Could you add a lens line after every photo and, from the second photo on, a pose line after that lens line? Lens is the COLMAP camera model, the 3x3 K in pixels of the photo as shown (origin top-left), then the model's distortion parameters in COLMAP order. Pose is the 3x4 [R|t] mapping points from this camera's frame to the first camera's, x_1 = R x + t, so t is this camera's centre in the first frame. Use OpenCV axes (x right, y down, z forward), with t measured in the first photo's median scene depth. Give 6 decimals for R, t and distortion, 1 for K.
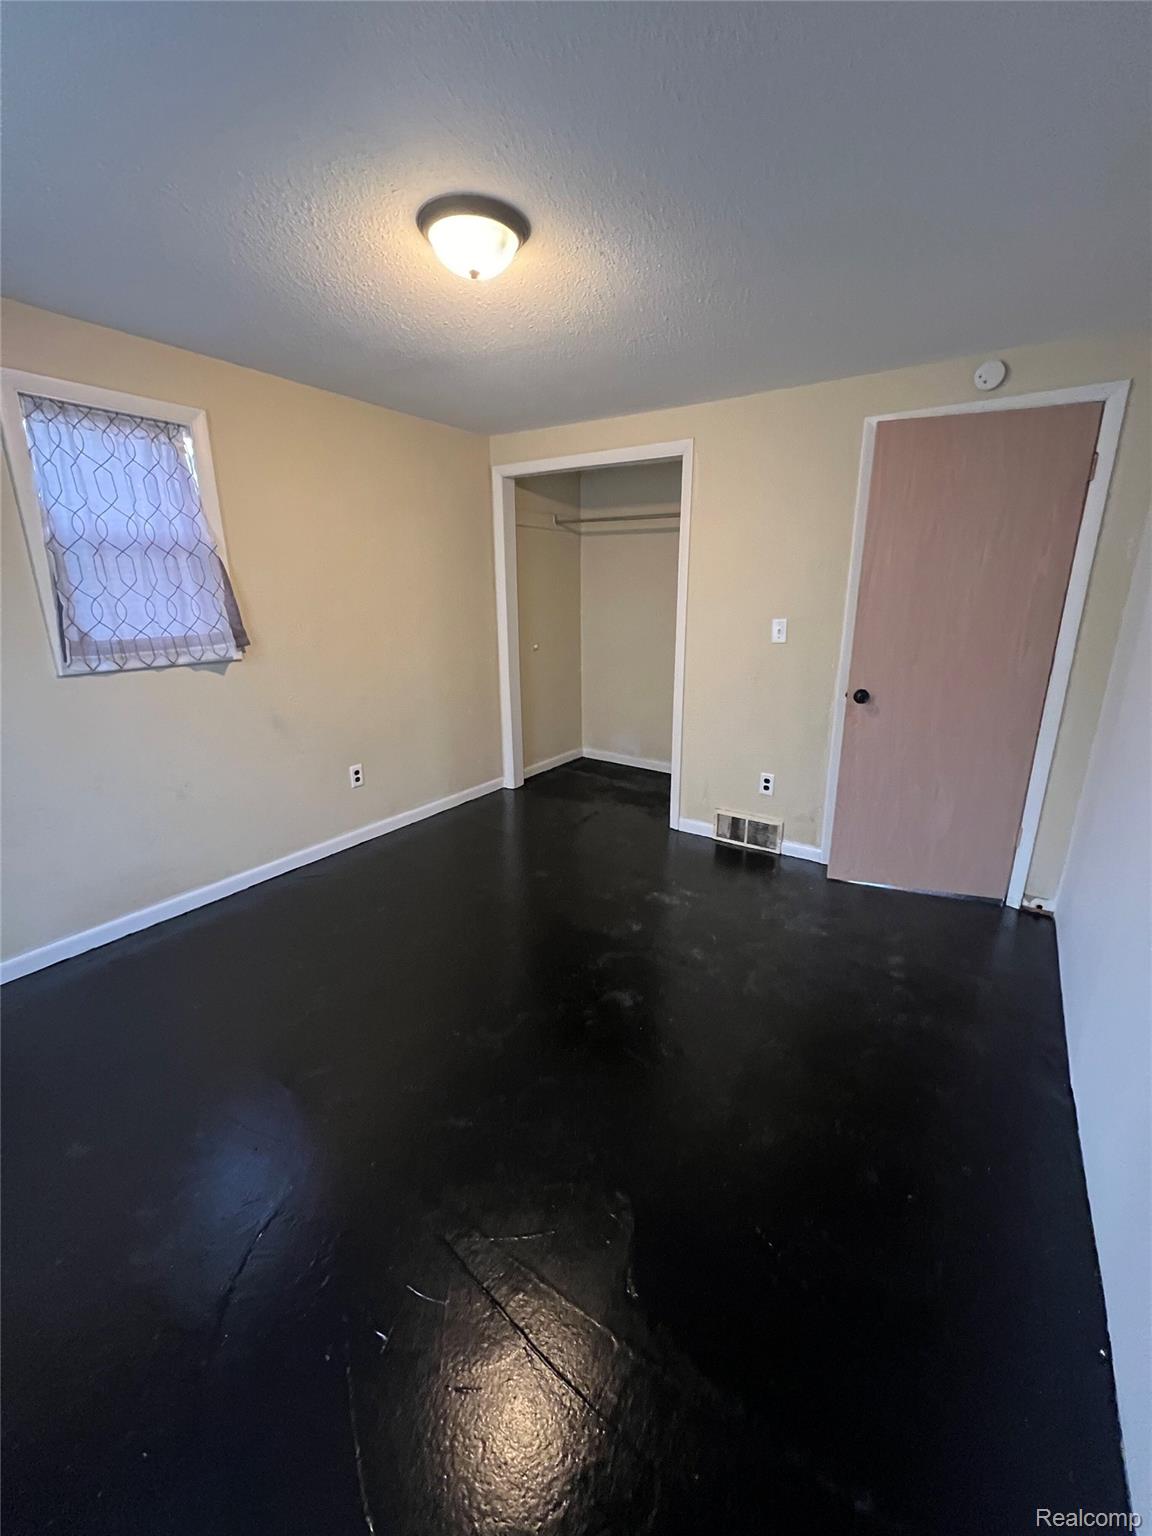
lens RADIAL K [[616.0, 0, 576.0], [0, 616.0, 768.0], [0, 0, 1]] dist [-0.000335, 0.000101]
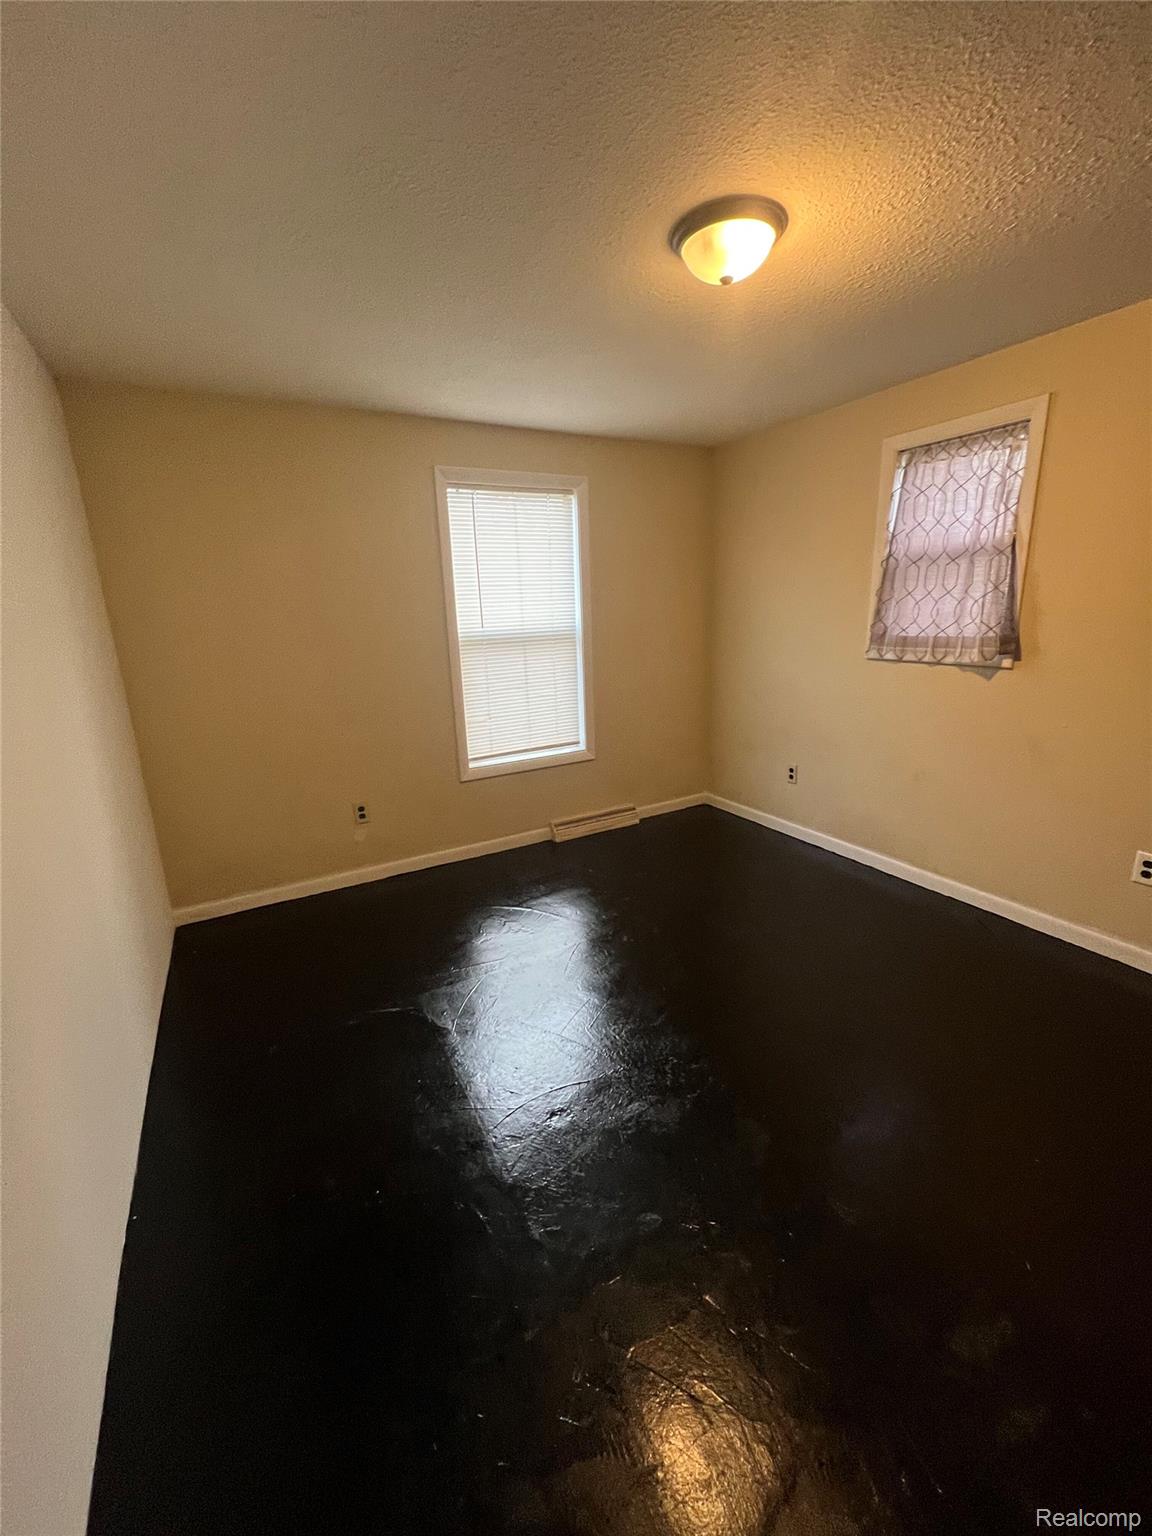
lens RADIAL K [[614.8, 0, 576.0], [0, 614.8, 768.0], [0, 0, 1]] dist [-0.000866, -0.000009]
pose [[-0.451497, 0.239741, -0.859462, 0.625741], [-0.216521, 0.905000, 0.366188, -0.261851], [0.865603, 0.351424, -0.356696, 0.913184]]
